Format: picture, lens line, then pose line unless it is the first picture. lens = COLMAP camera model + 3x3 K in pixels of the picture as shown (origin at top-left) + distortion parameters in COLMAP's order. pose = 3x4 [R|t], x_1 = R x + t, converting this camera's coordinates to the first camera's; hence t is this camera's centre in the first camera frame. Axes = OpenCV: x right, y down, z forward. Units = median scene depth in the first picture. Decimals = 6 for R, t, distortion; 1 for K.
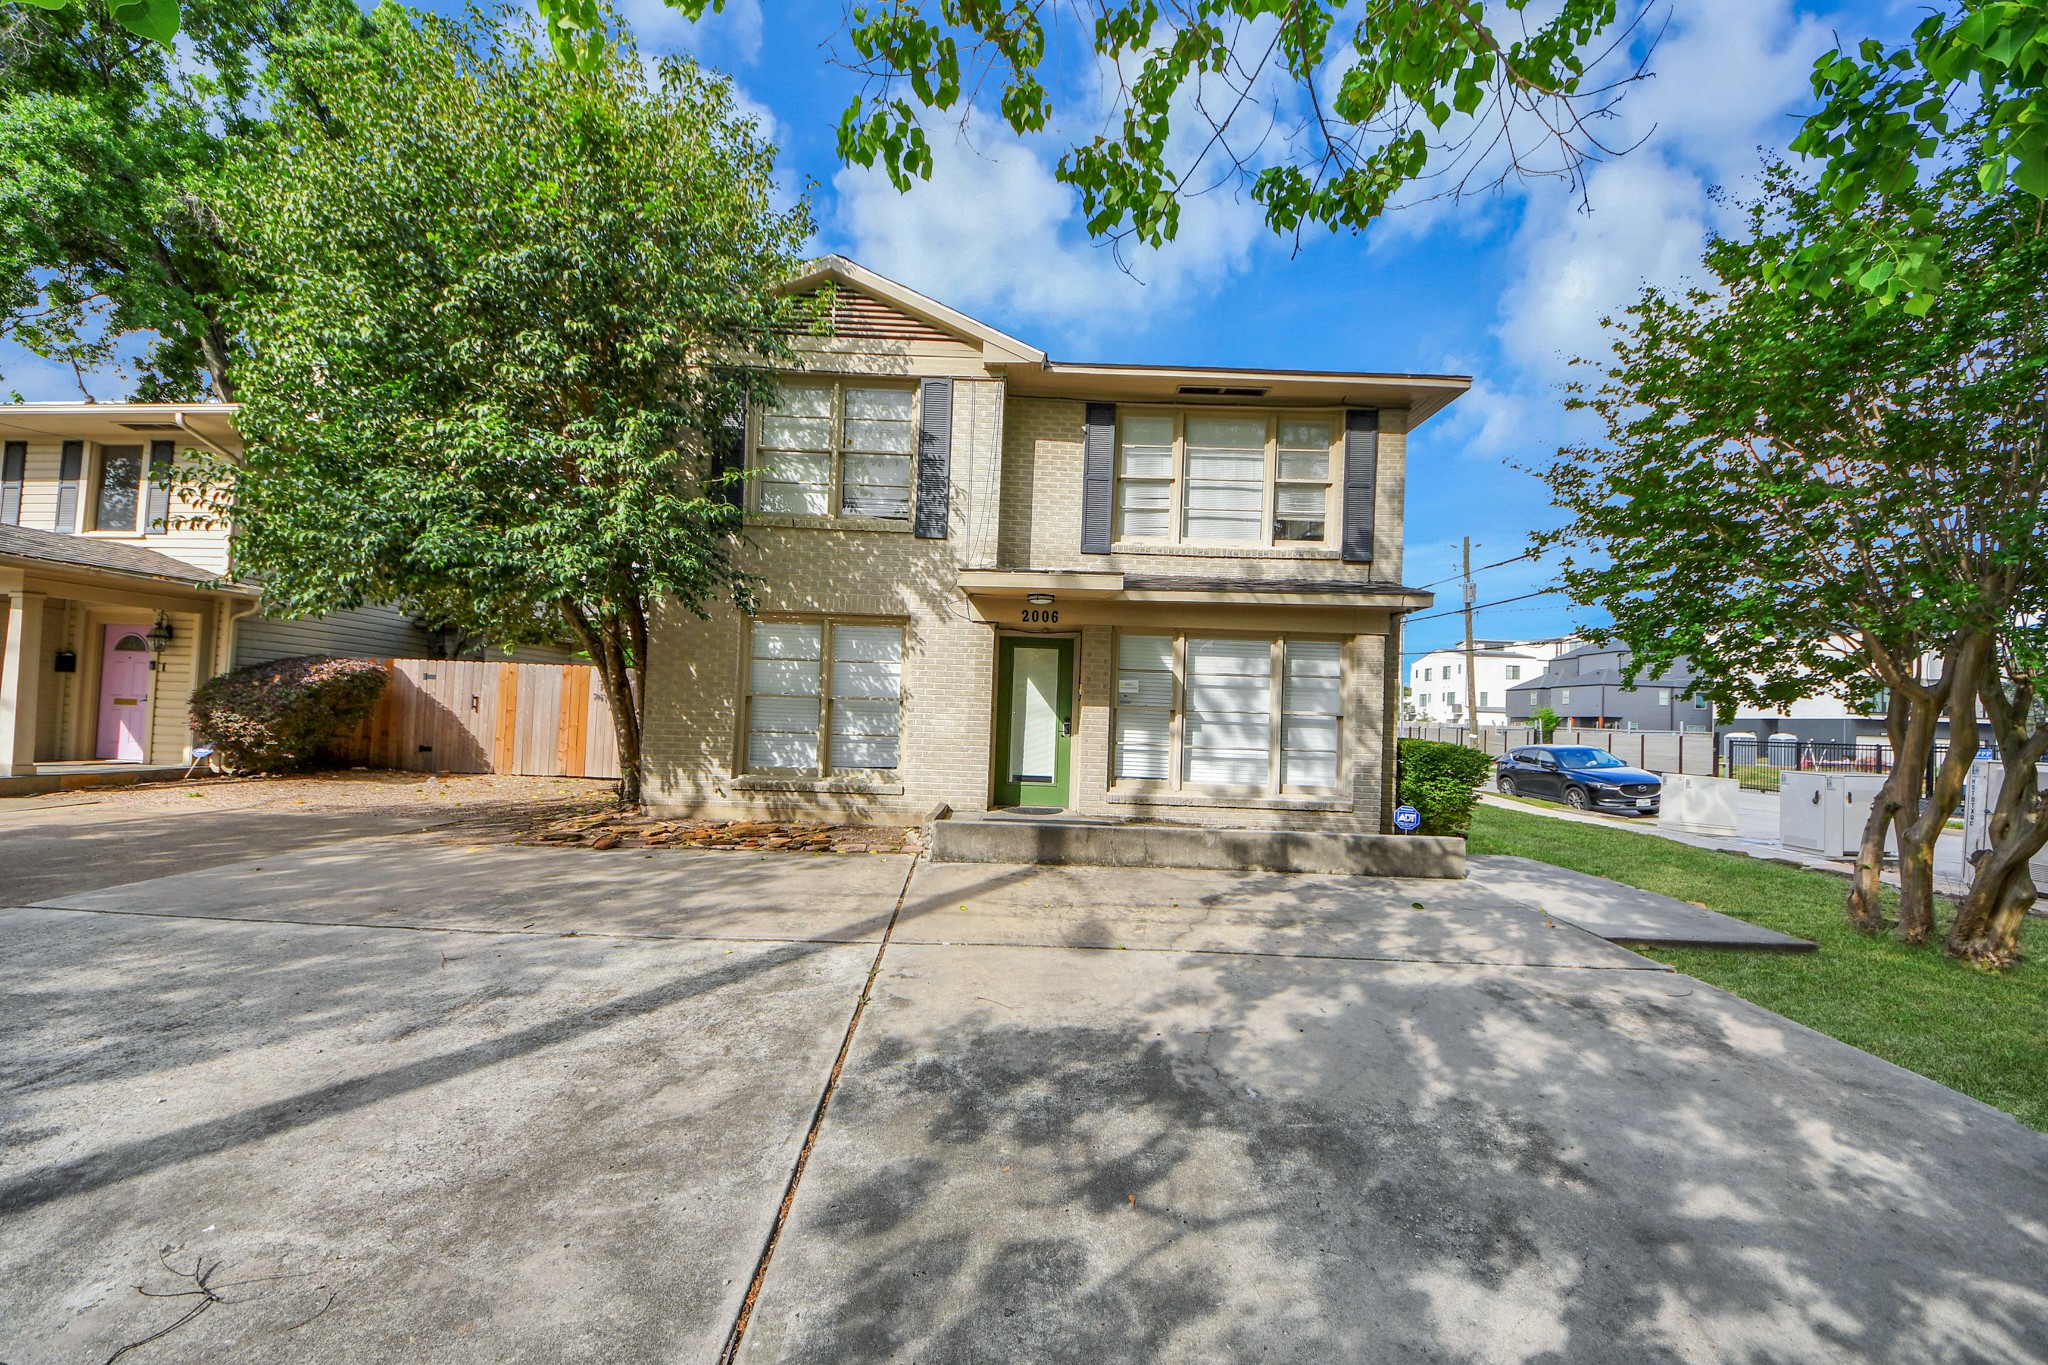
lens RADIAL K [[711.4, 0, 1023.9], [0, 711.4, 701.0], [0, 0, 1]] dist [0.034519, -0.026171]
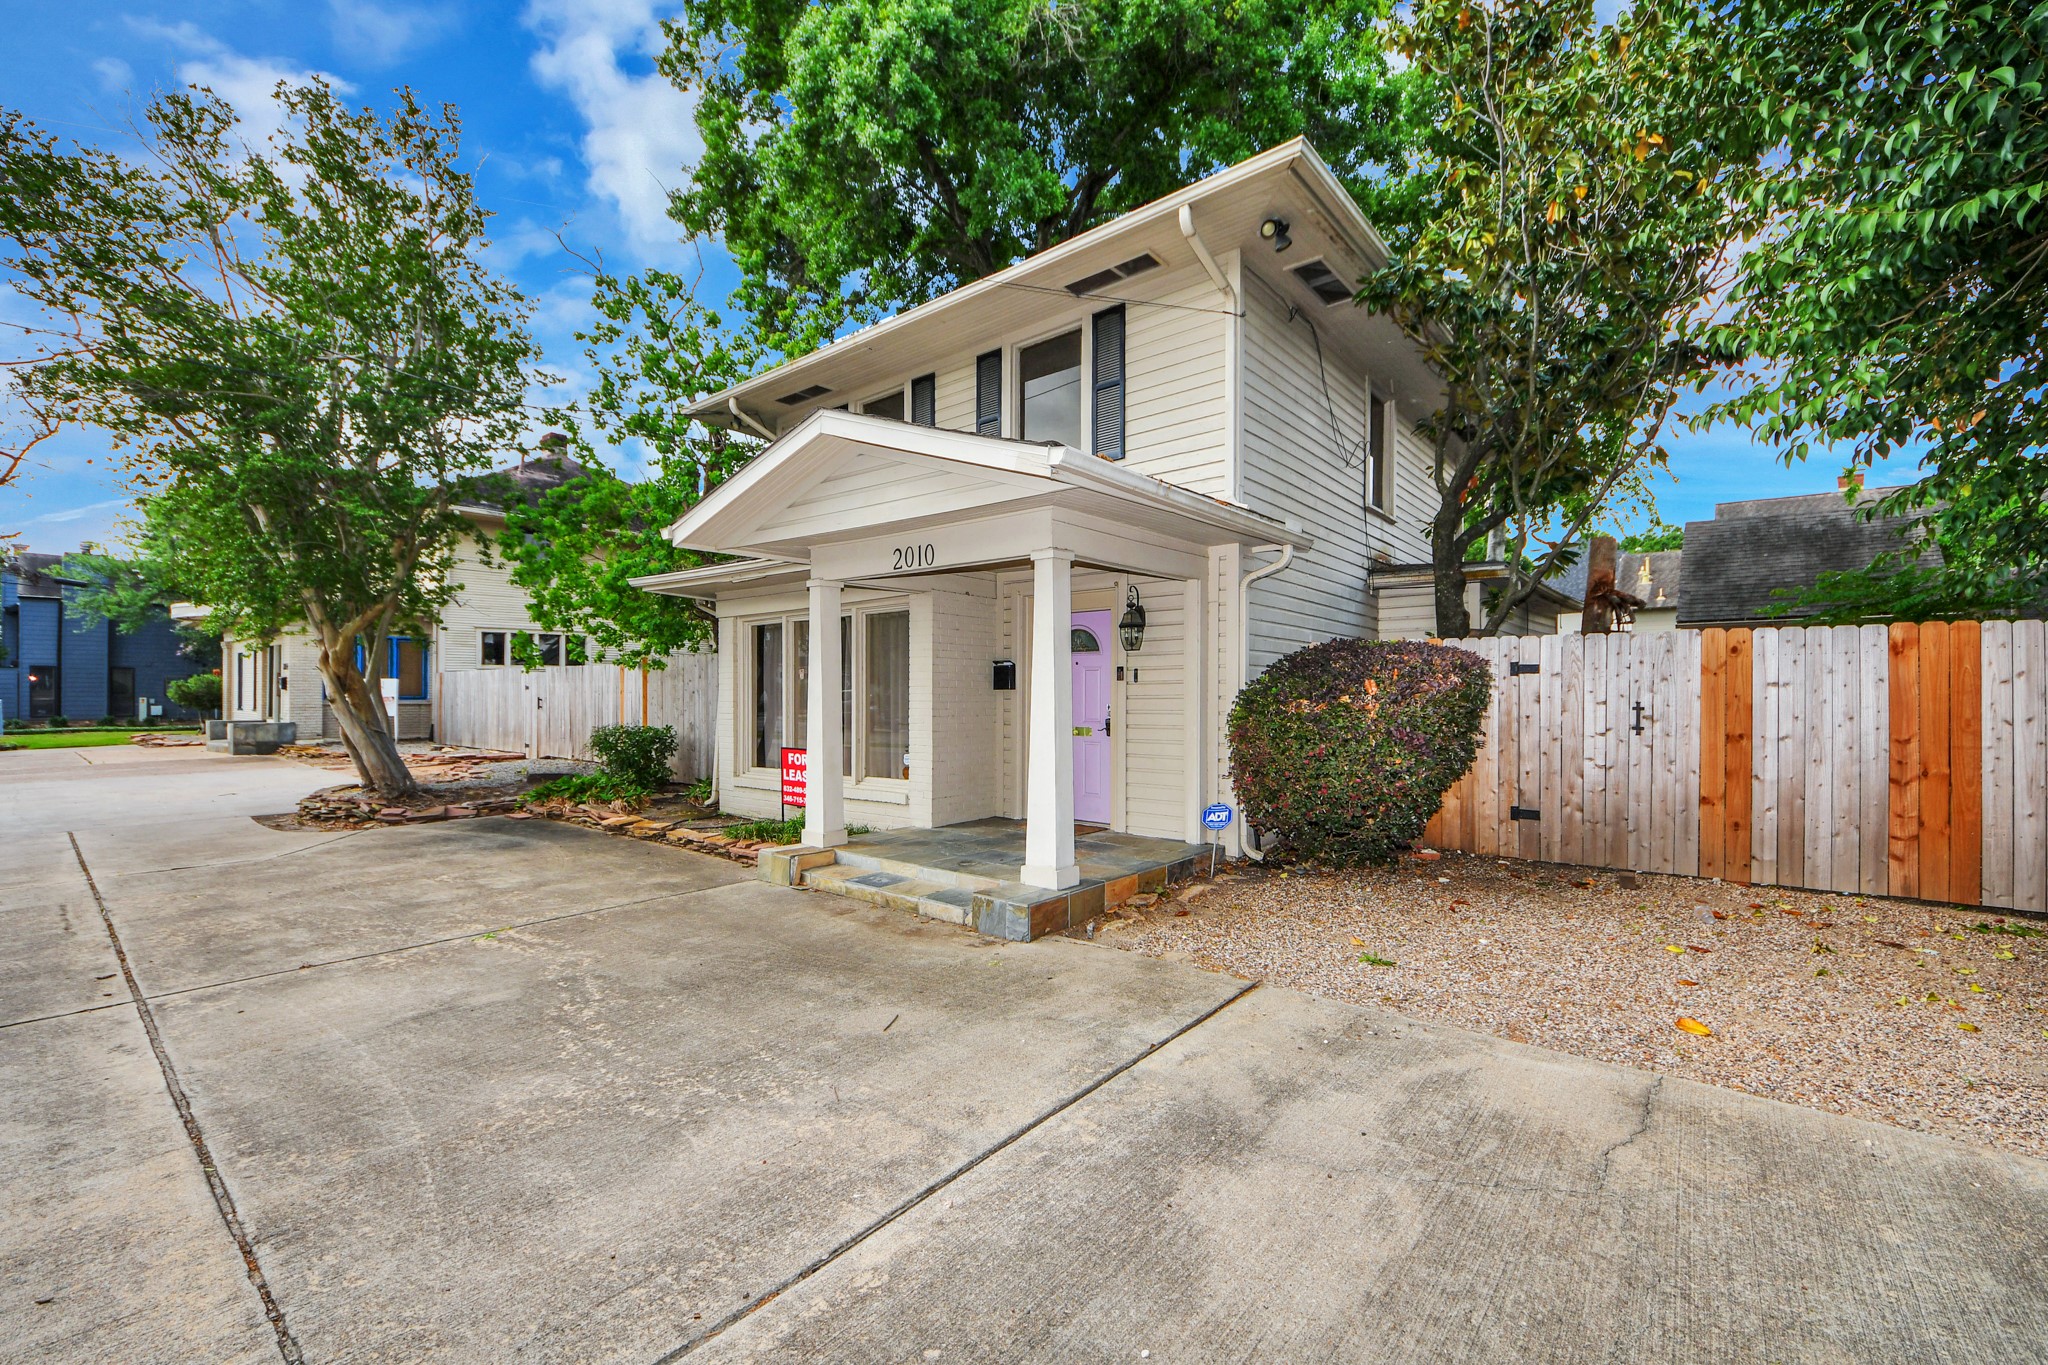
lens RADIAL K [[841.3, 0, 1036.7], [0, 841.3, 692.7], [0, 0, 1]] dist [0.000792, -0.008025]
pose [[0.782012, -0.036862, -0.622173, -1.078619], [0.042257, 0.999088, -0.006080, -0.041777], [0.621830, -0.021537, 0.782856, 0.492869]]
